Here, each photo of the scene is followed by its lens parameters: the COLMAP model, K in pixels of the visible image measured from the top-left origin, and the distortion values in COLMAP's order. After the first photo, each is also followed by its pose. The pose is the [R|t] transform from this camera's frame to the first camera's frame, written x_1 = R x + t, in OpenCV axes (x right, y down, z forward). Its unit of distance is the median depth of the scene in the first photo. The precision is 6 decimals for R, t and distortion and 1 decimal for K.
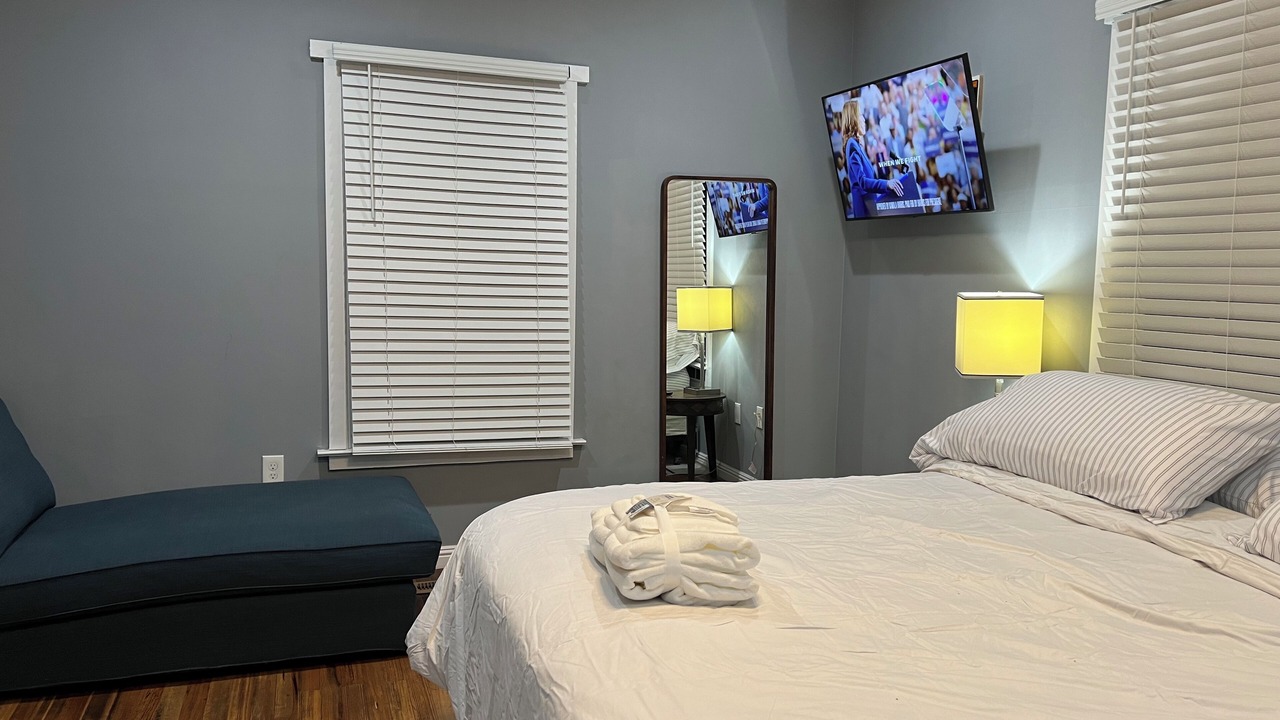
lens RADIAL K [[966.0, 0, 640.0], [0, 966.0, 360.0], [0, 0, 1]] dist [0.063810, -0.001531]
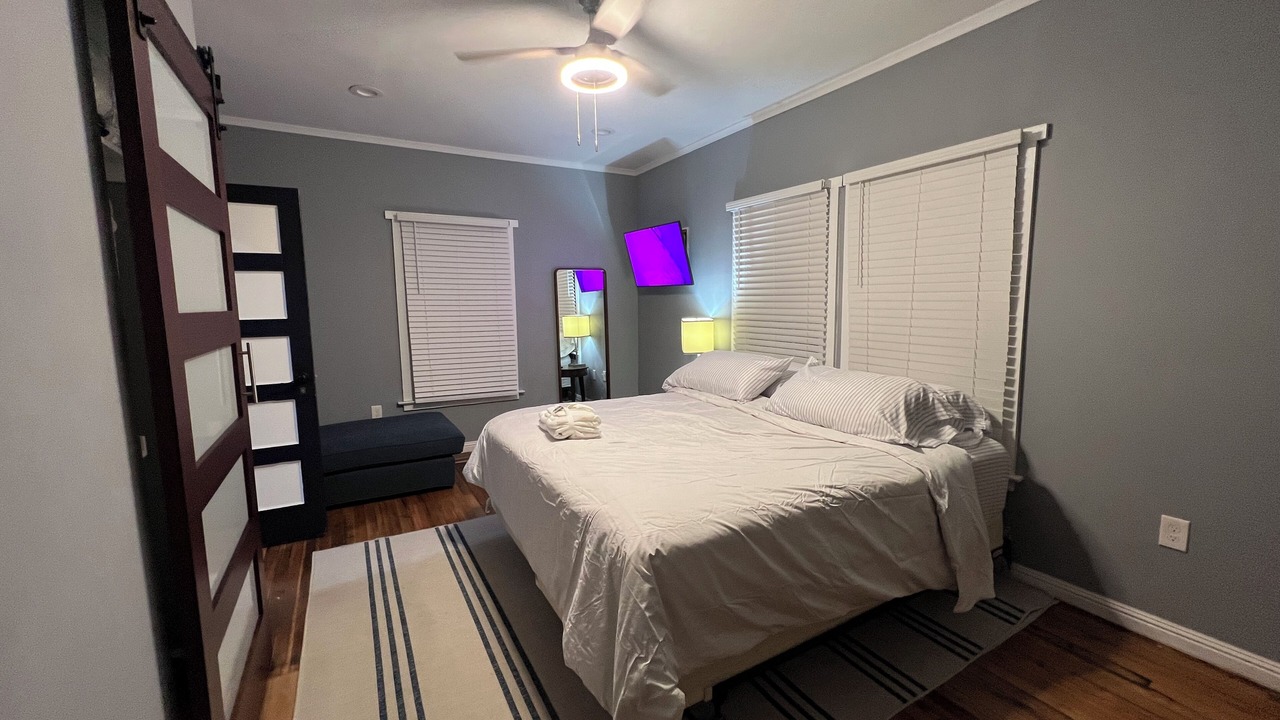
lens RADIAL K [[513.5, 0, 650.9], [0, 513.5, 361.2], [0, 0, 1]] dist [0.000076, -0.000068]
pose [[0.977009, -0.049967, 0.207259, -0.018631], [0.044373, 0.998517, 0.031552, -0.008638], [-0.208528, -0.021630, 0.977777, -0.240309]]
